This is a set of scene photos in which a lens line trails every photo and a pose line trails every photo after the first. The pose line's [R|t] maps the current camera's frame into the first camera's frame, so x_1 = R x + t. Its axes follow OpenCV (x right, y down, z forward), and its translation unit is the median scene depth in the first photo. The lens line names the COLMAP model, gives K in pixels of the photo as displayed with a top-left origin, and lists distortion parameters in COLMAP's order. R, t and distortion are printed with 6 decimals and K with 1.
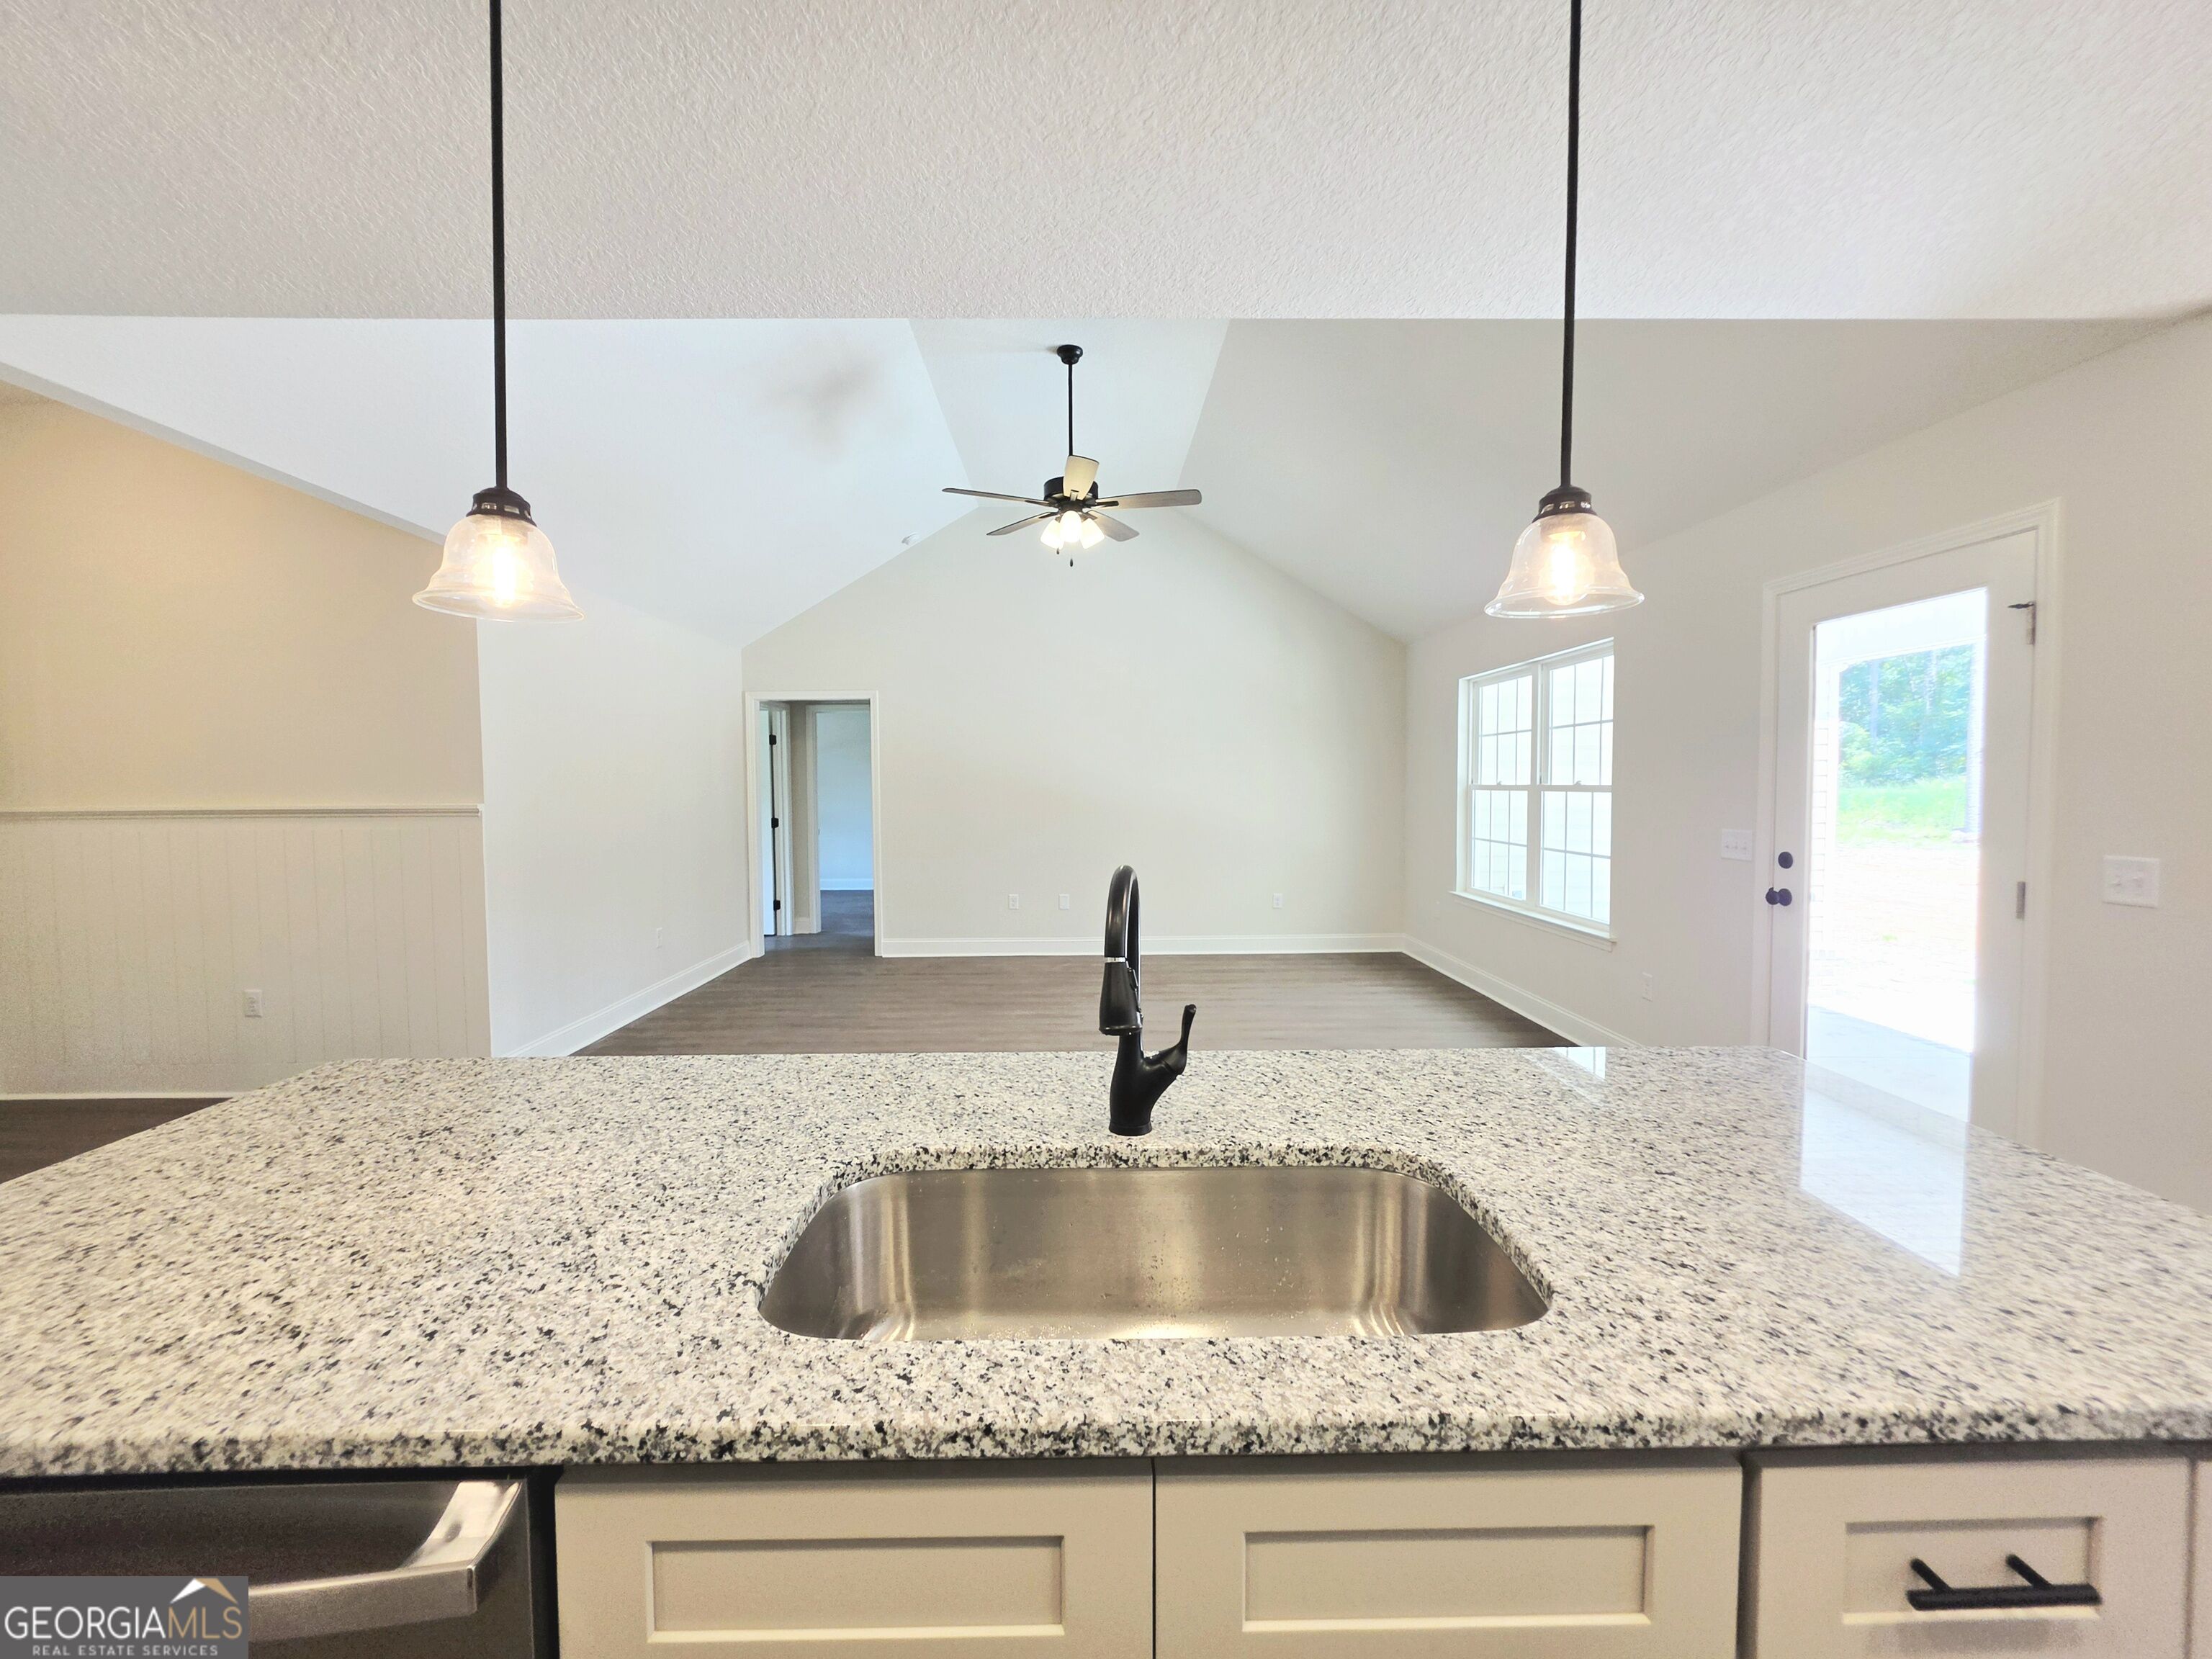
lens RADIAL K [[889.3, 0, 1102.6], [0, 889.3, 824.3], [0, 0, 1]] dist [-0.000846, 0.000065]
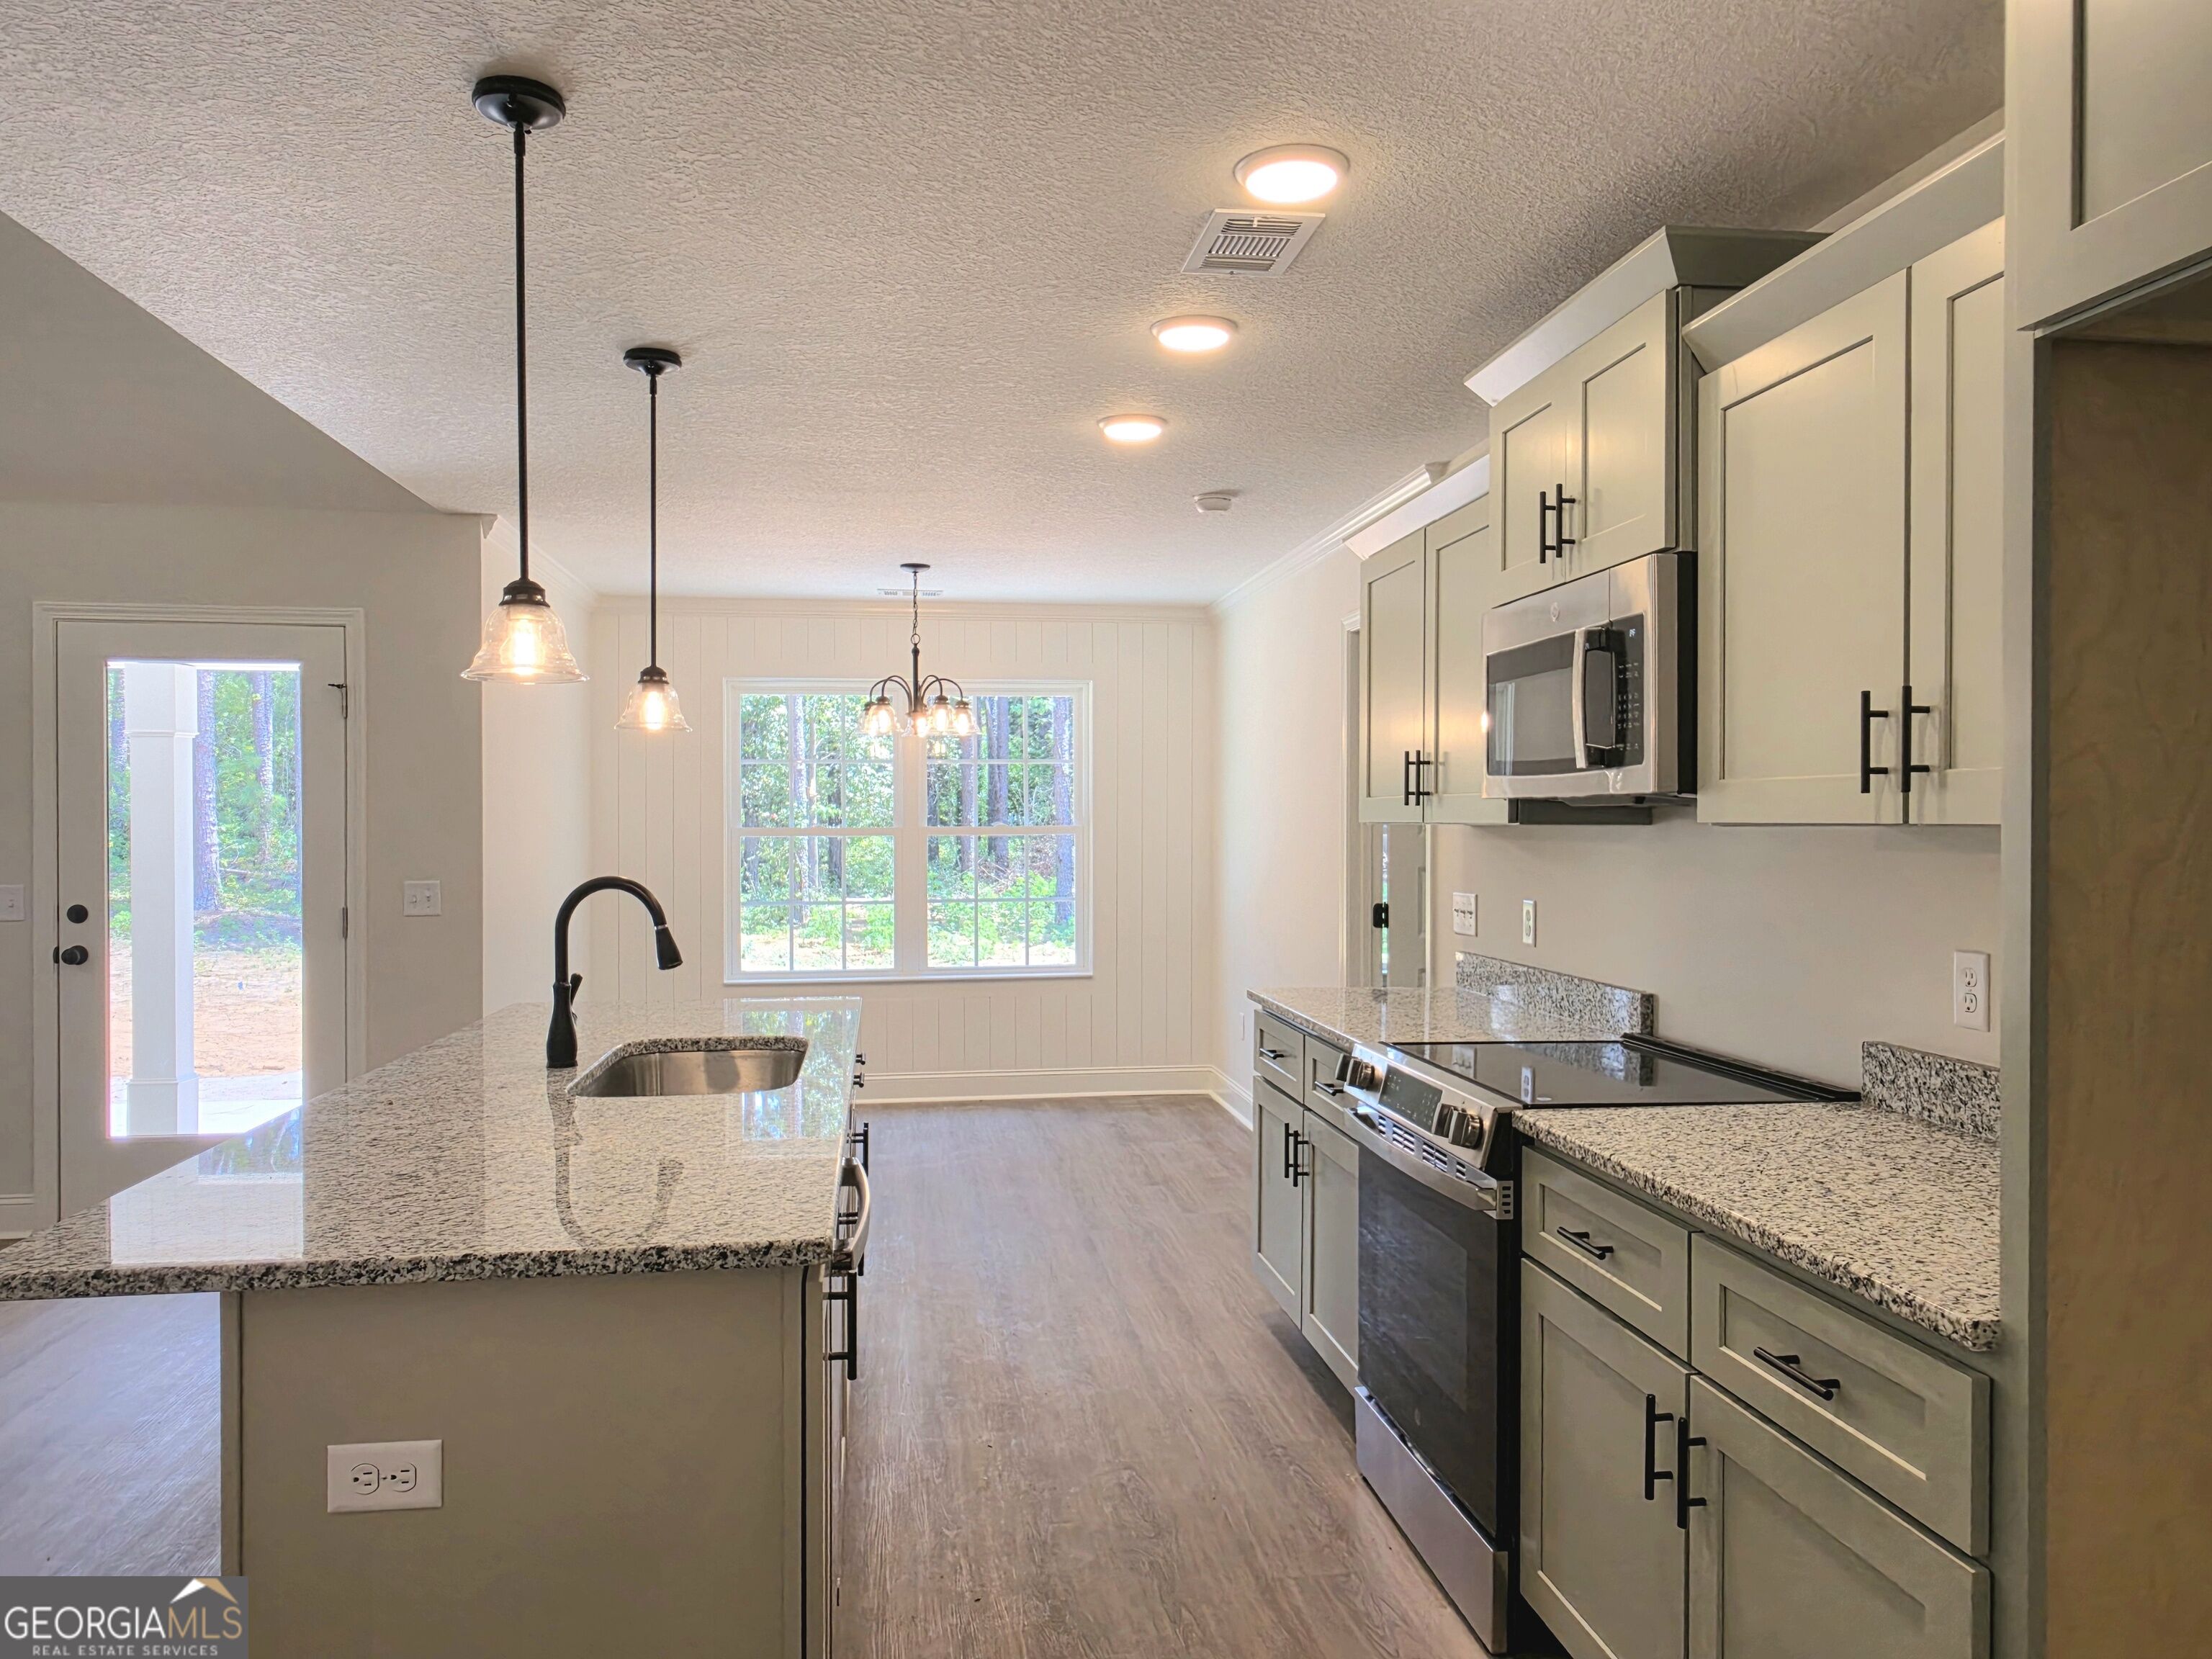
lens RADIAL K [[1579.8, 0, 1106.0], [0, 1579.8, 829.5], [0, 0, 1]] dist [0.041148, -0.000198]
pose [[-0.085496, 0.002696, 0.996335, -2.597090], [0.049213, 0.998787, 0.001520, 0.009007], [-0.995122, 0.049162, -0.085525, 0.259915]]
